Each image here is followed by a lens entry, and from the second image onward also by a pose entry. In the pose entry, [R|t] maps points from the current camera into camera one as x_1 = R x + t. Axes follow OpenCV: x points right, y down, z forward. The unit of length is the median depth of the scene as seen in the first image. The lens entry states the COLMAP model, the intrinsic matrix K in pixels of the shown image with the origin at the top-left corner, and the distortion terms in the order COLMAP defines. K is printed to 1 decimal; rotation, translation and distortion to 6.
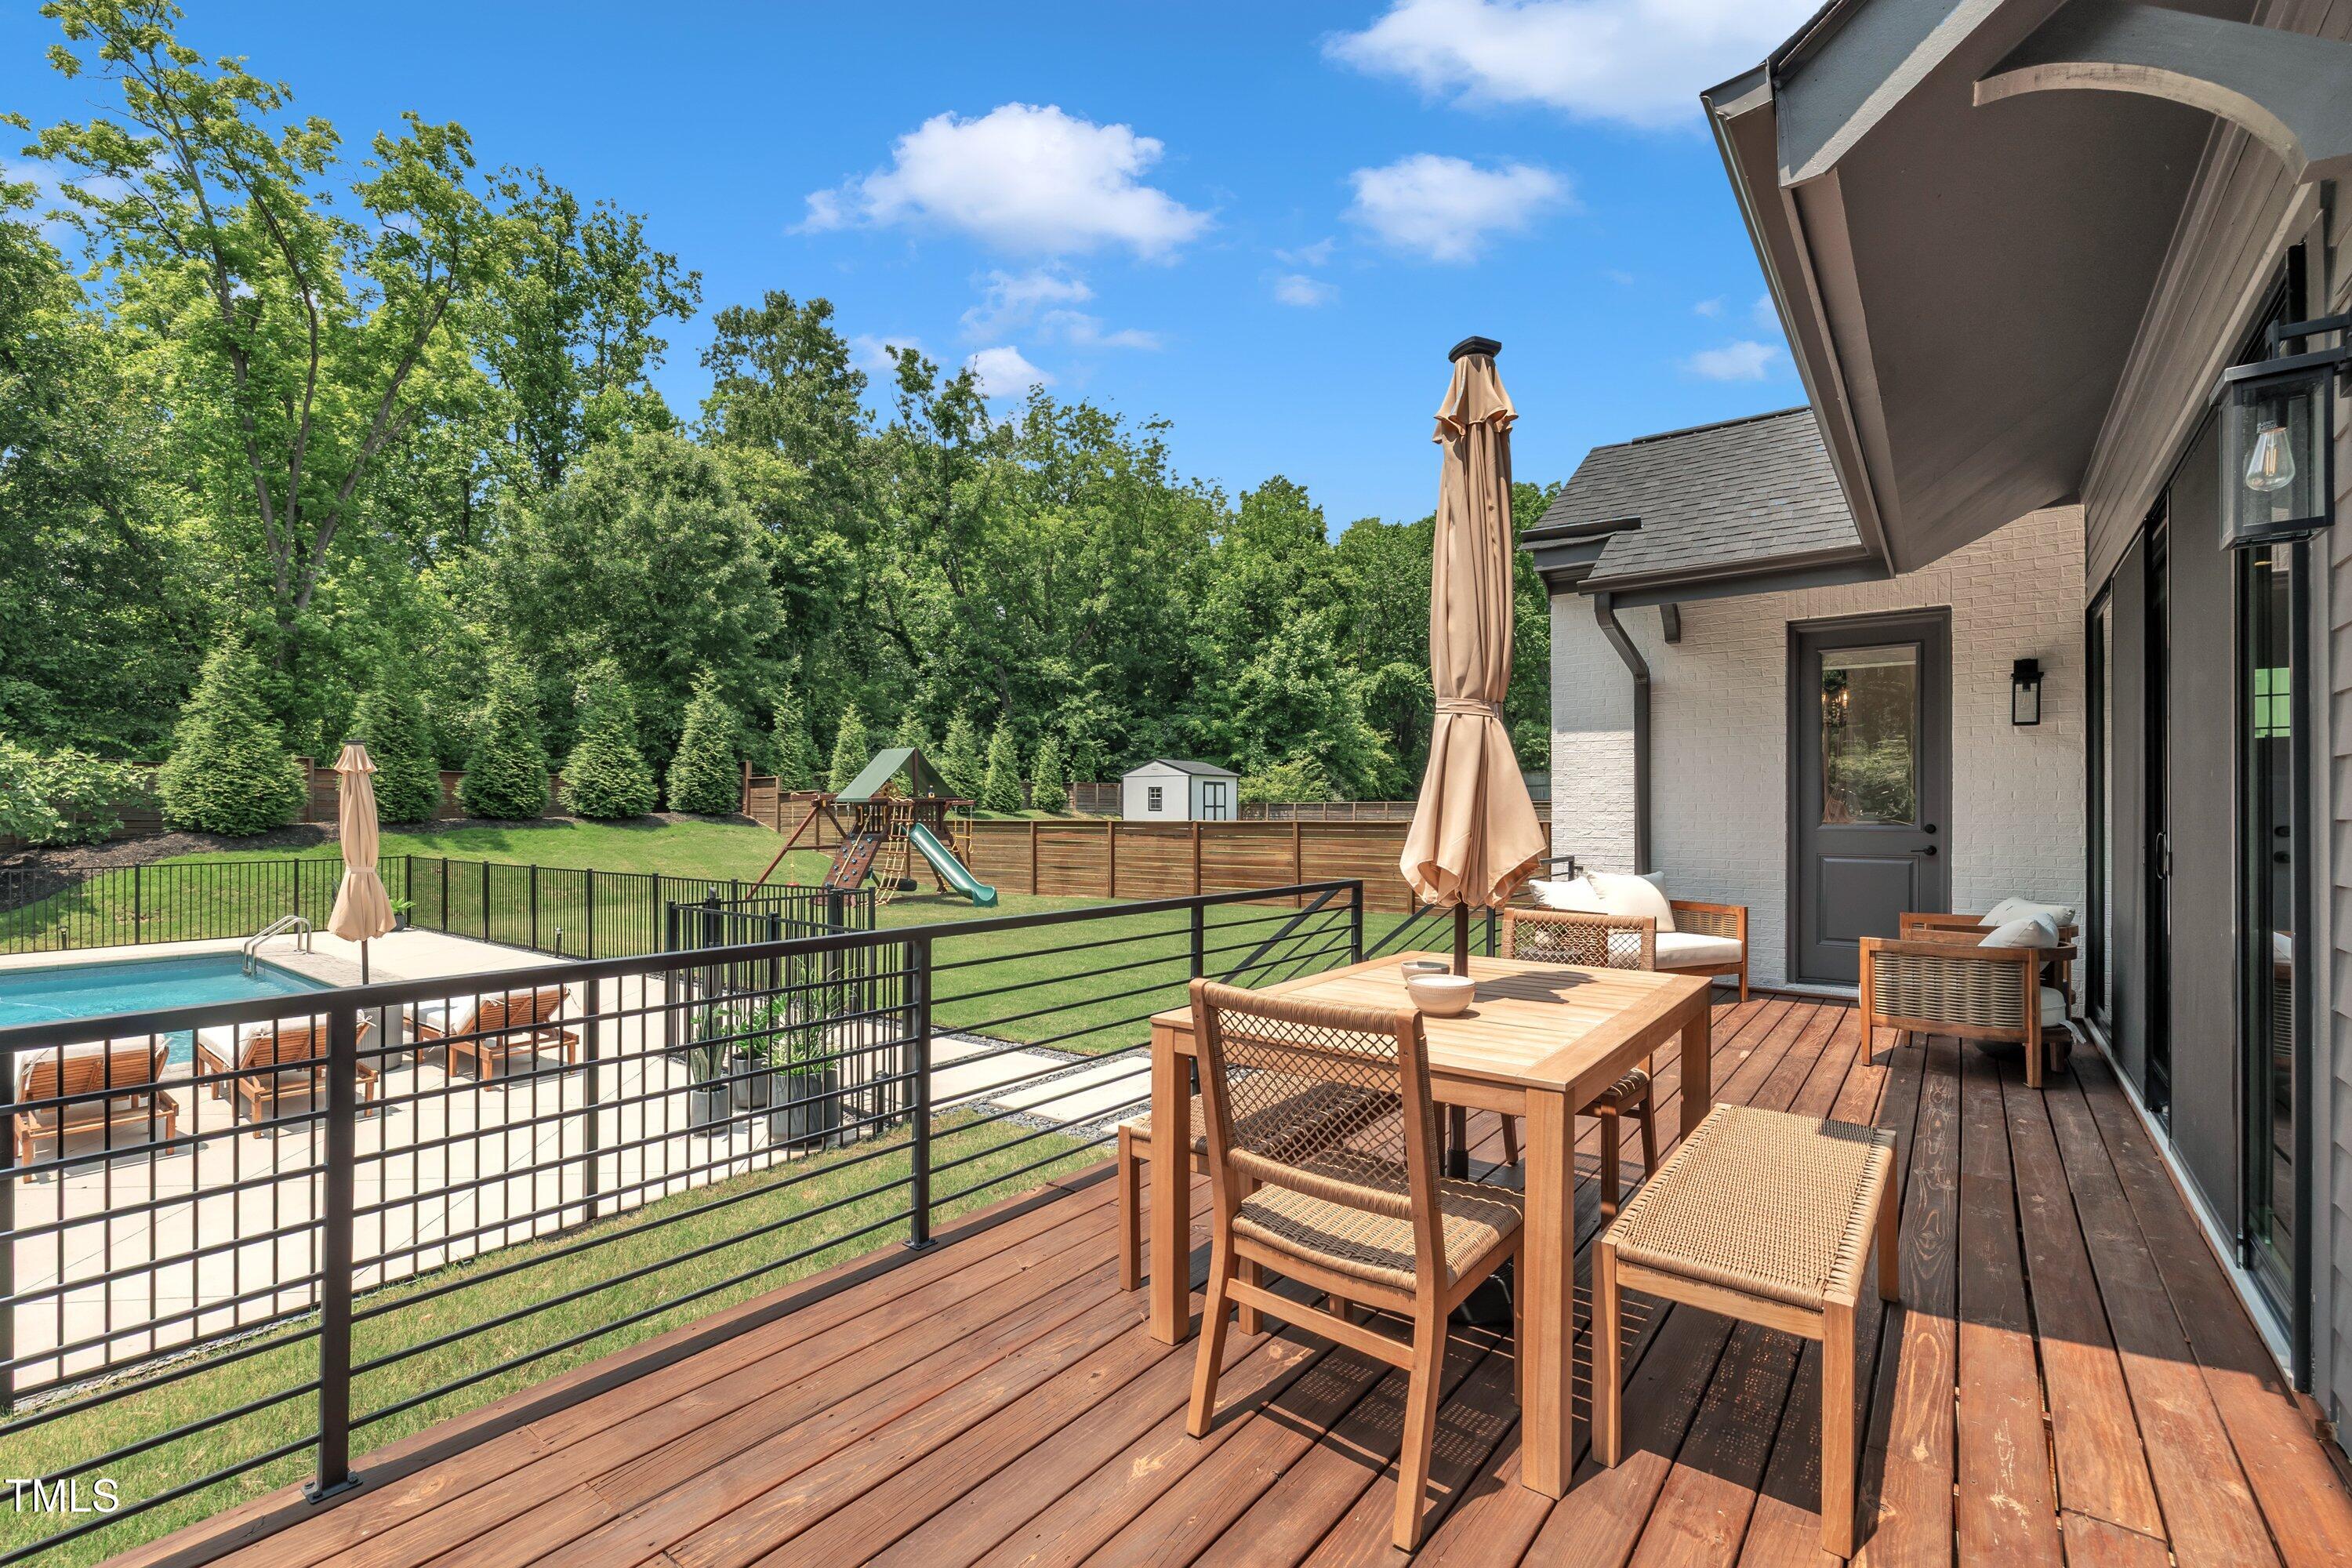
lens RADIAL K [[1016.4, 0, 1184.8], [0, 1016.4, 810.7], [0, 0, 1]] dist [0.000133, 0.000548]
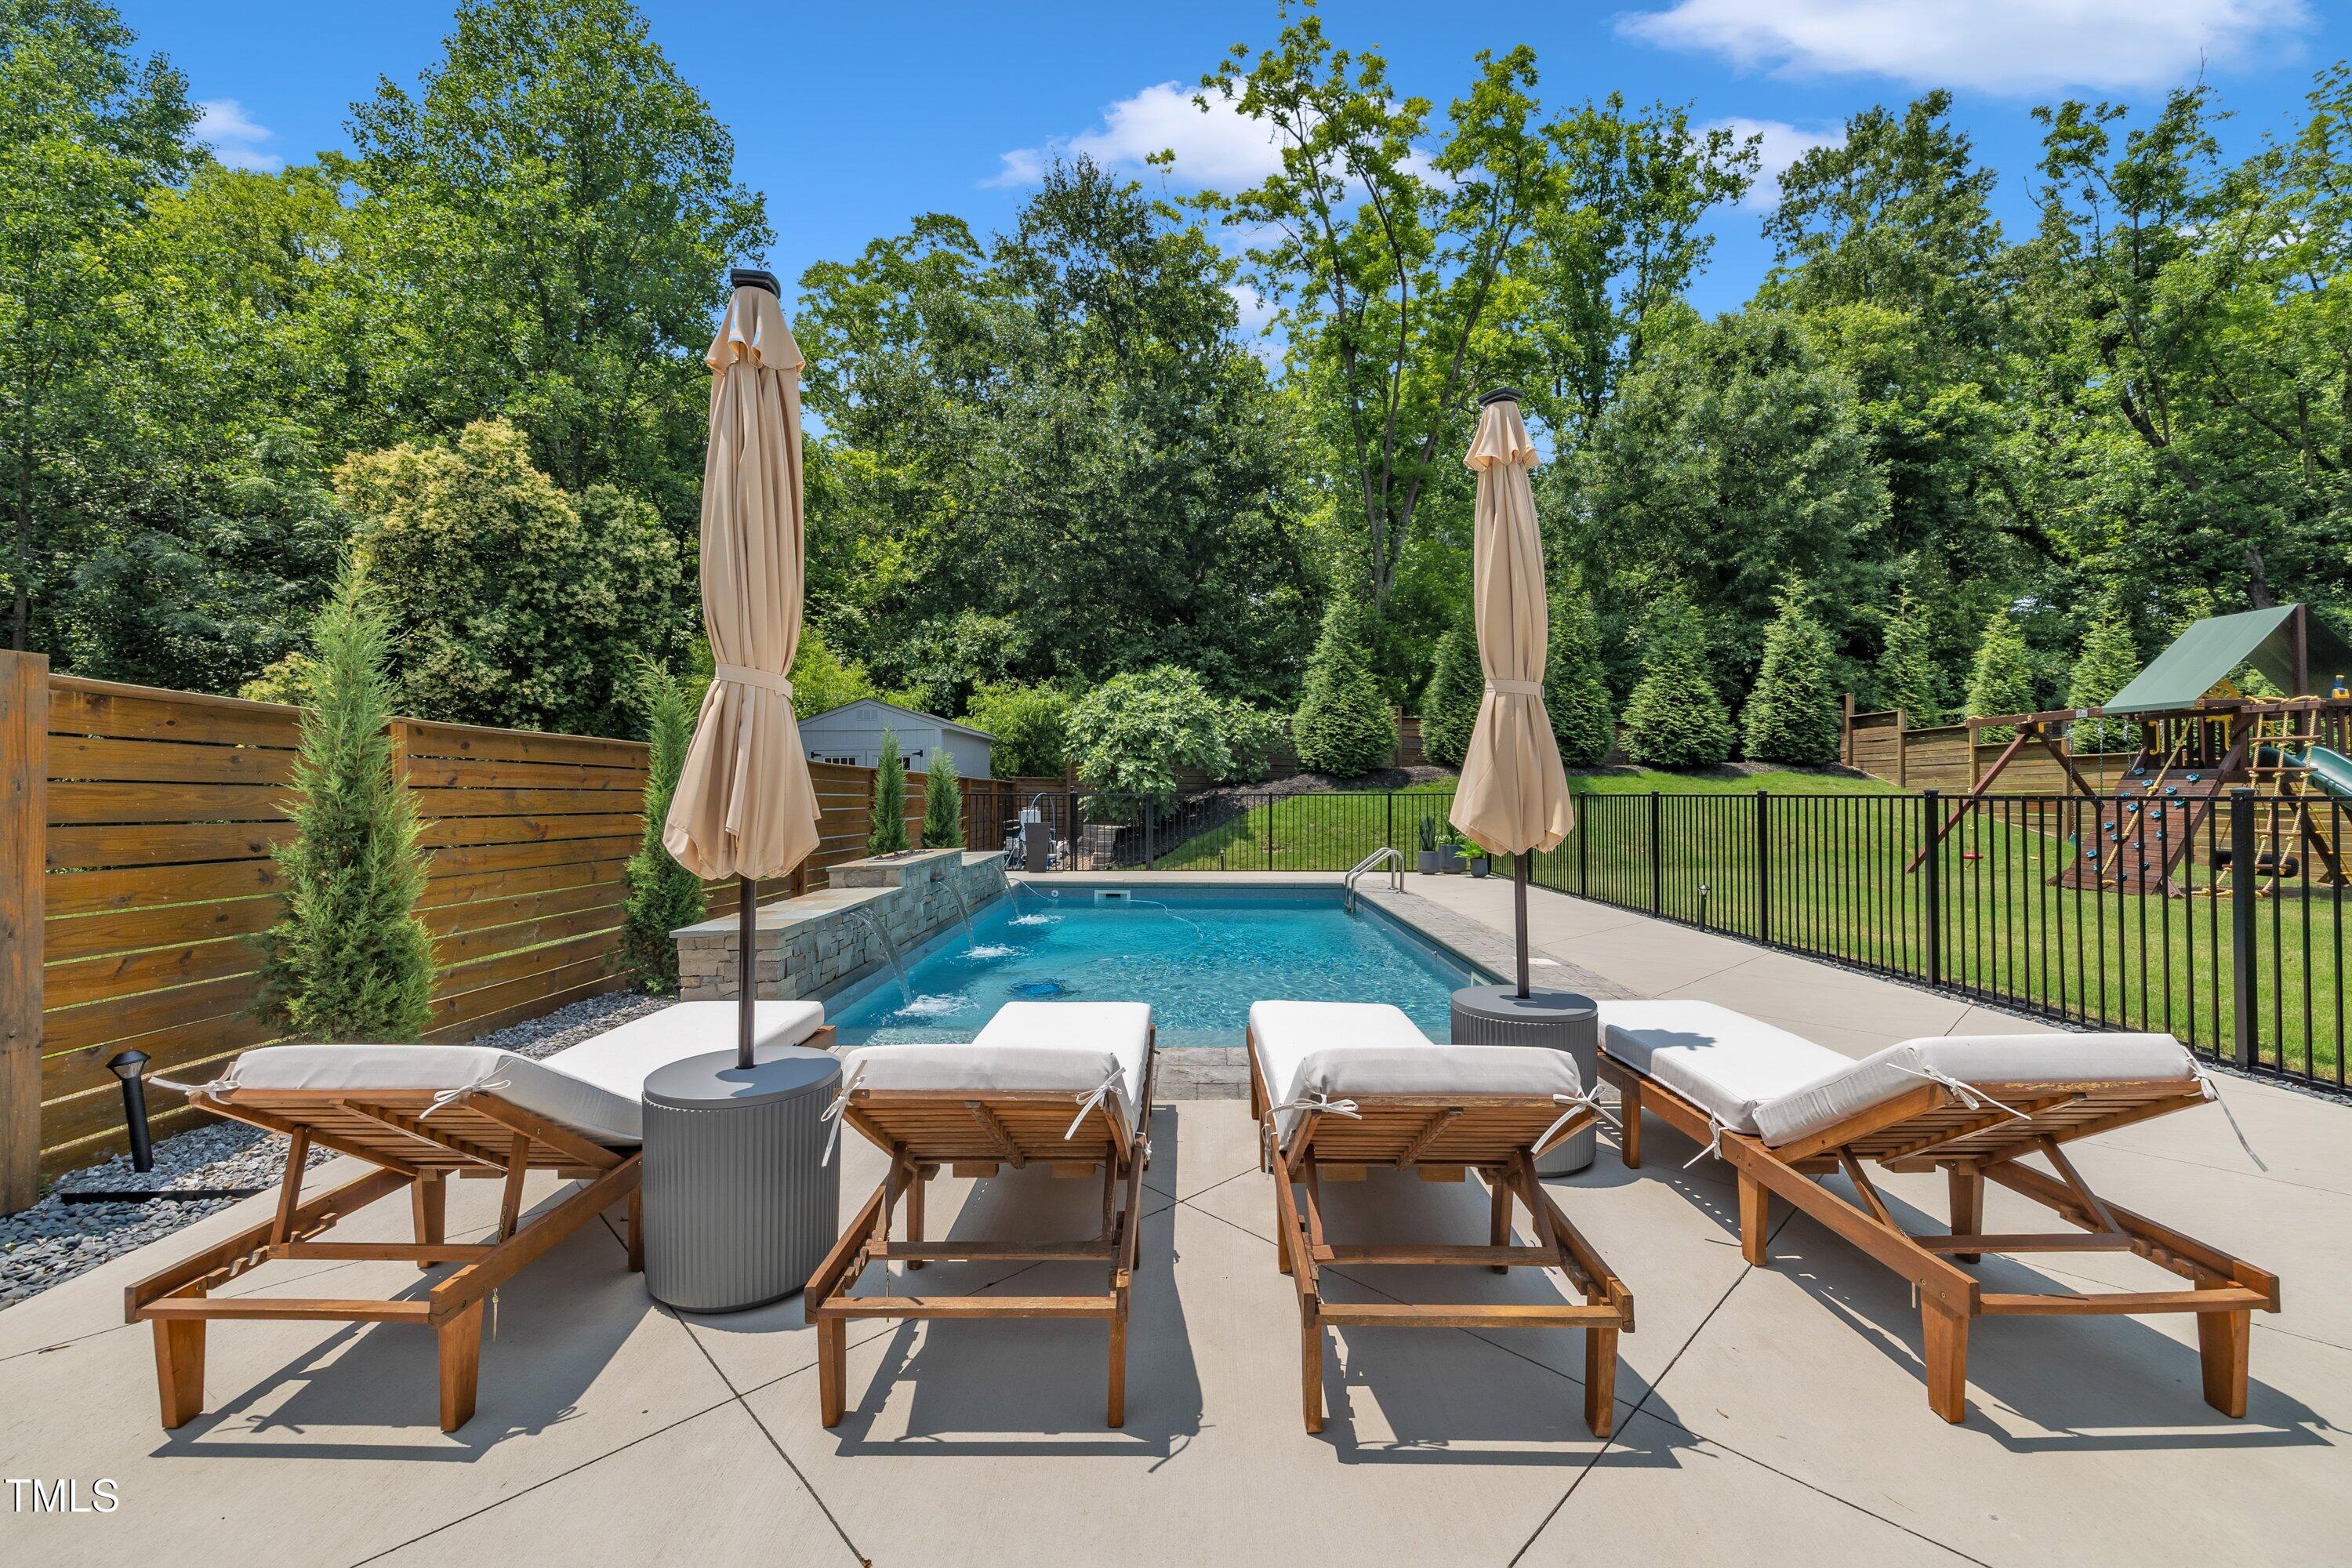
lens RADIAL K [[990.0, 0, 1178.8], [0, 990.0, 794.1], [0, 0, 1]] dist [0.000245, 0.000105]
pose [[0.603061, 0.004477, -0.797682, -0.148512], [-0.004057, 0.999989, 0.002545, 0.026677], [0.797685, 0.001701, 0.603073, 0.166032]]
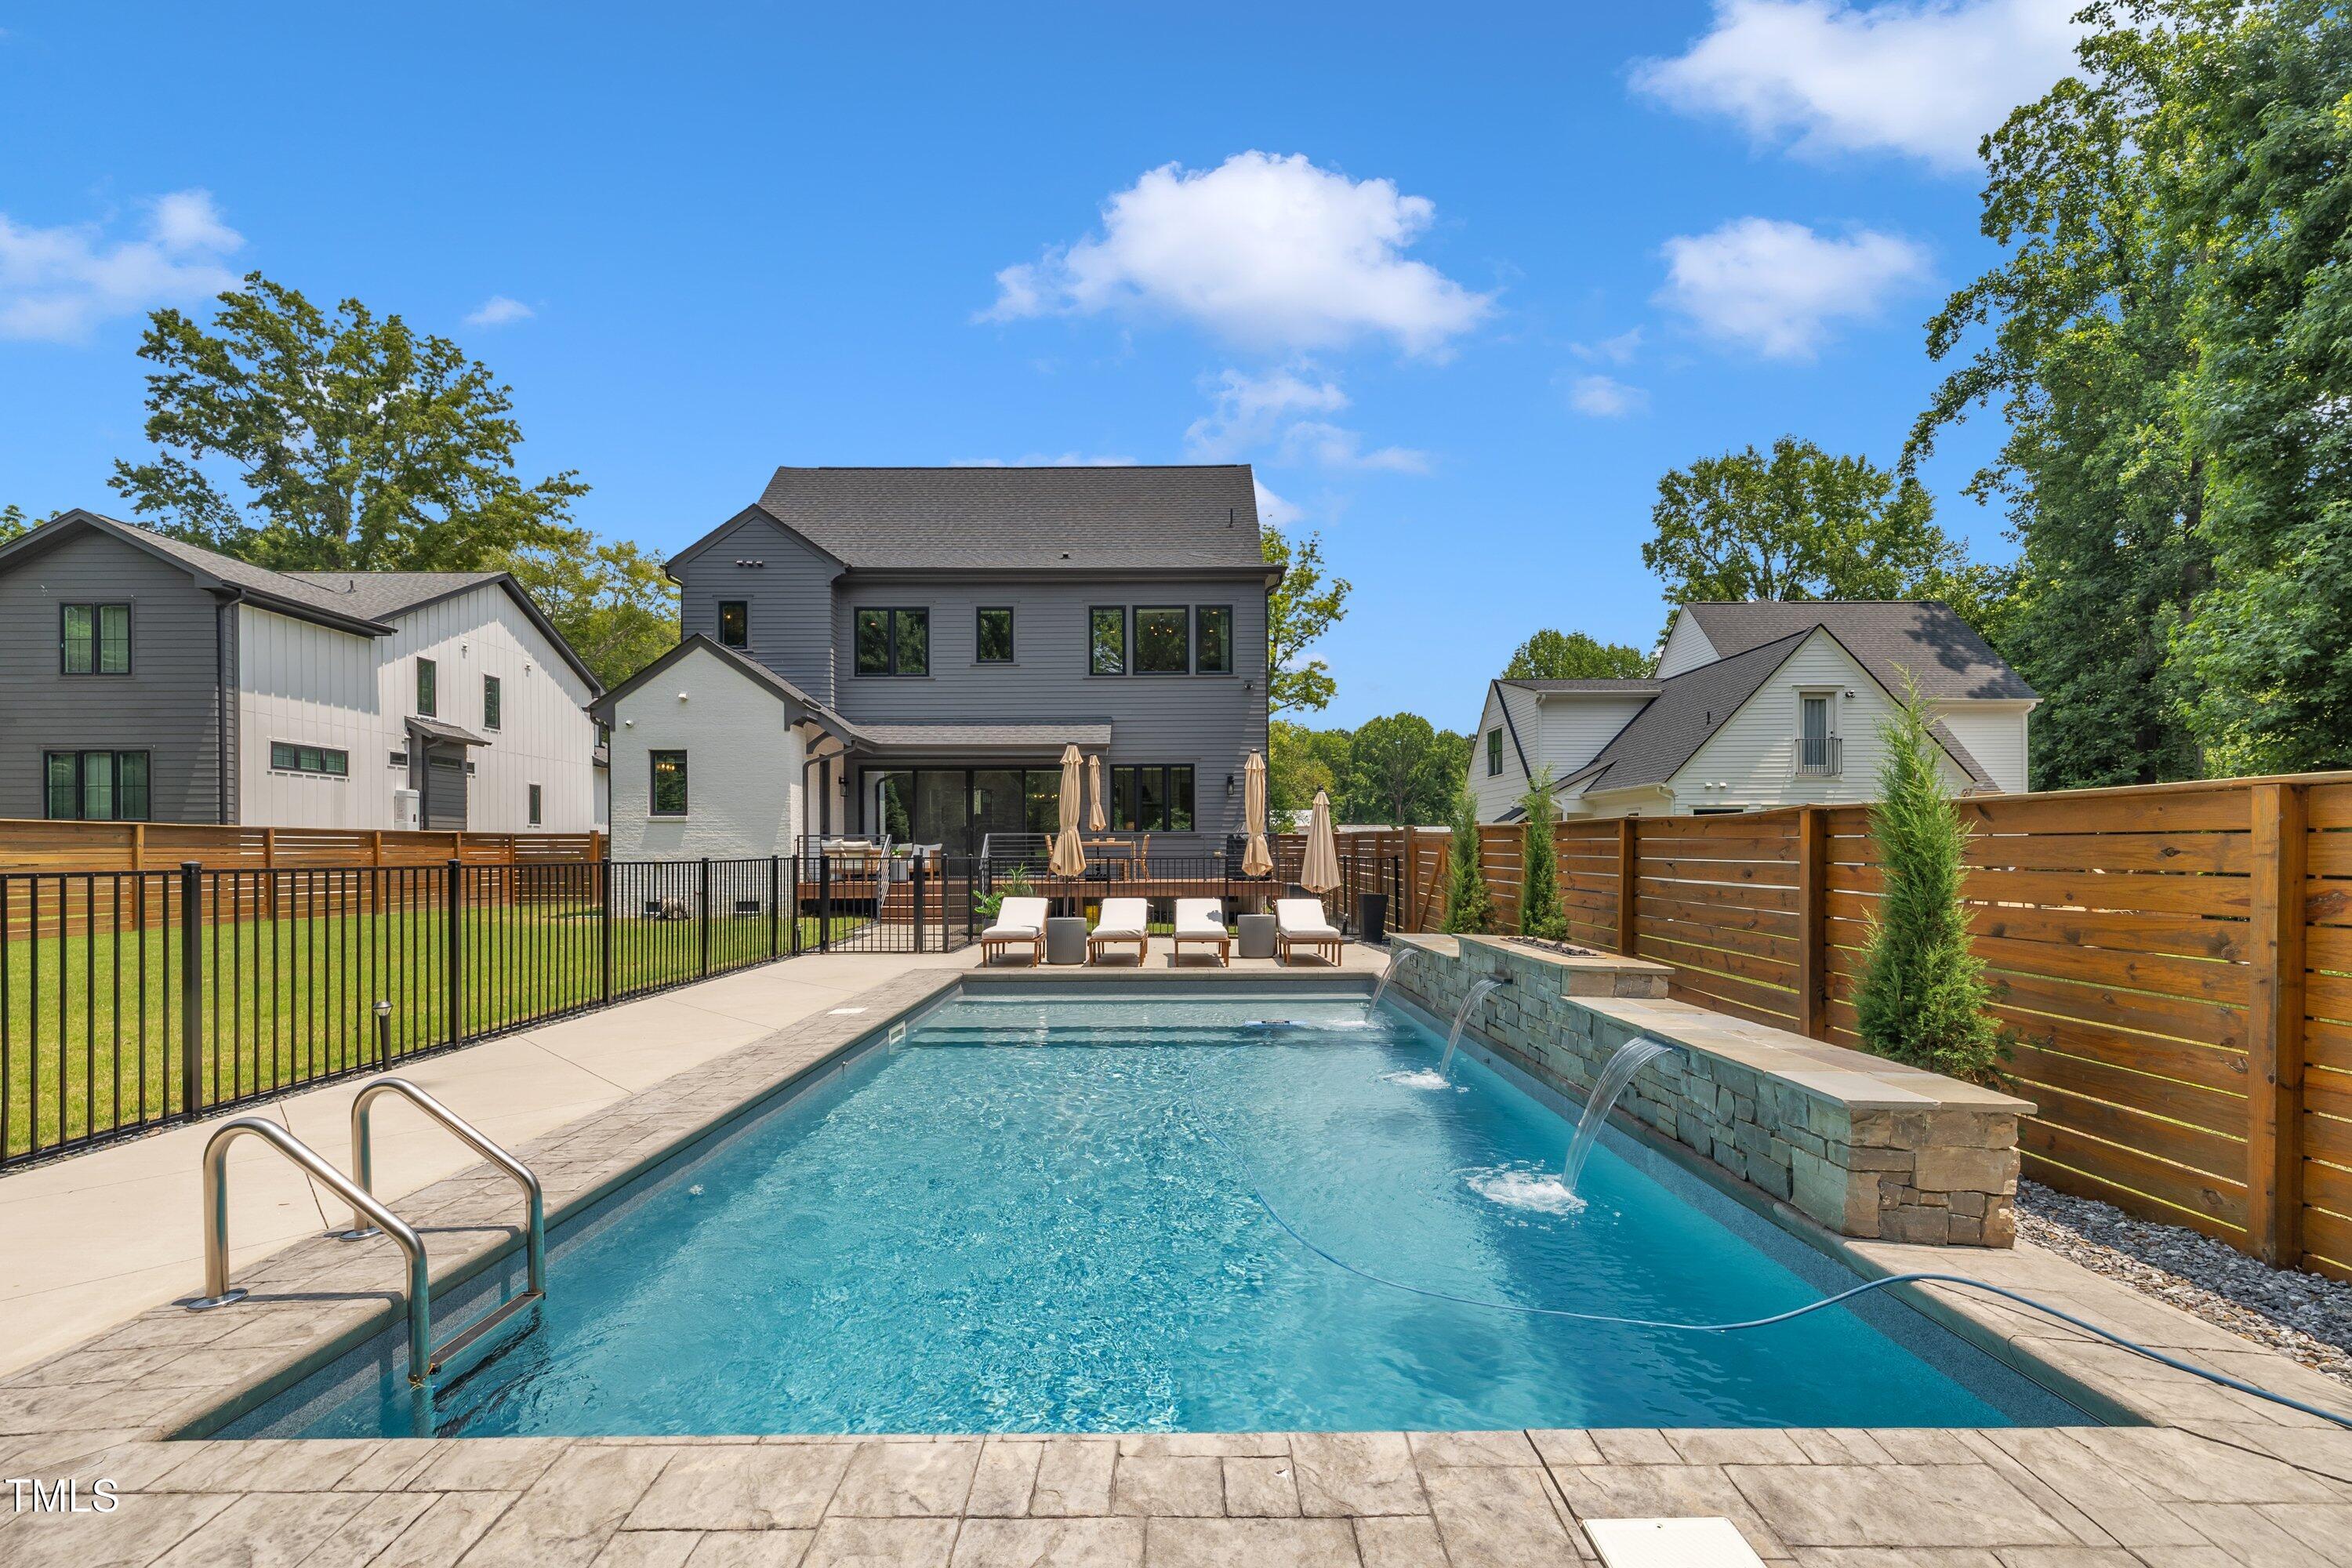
lens RADIAL K [[990.0, 0, 1178.8], [0, 990.0, 794.1], [0, 0, 1]] dist [0.000245, 0.000105]
pose [[-0.611142, 0.057663, 0.789418, -1.414943], [0.018945, 0.998123, -0.058241, 0.027357], [-0.791295, -0.020638, -0.611087, 1.103449]]
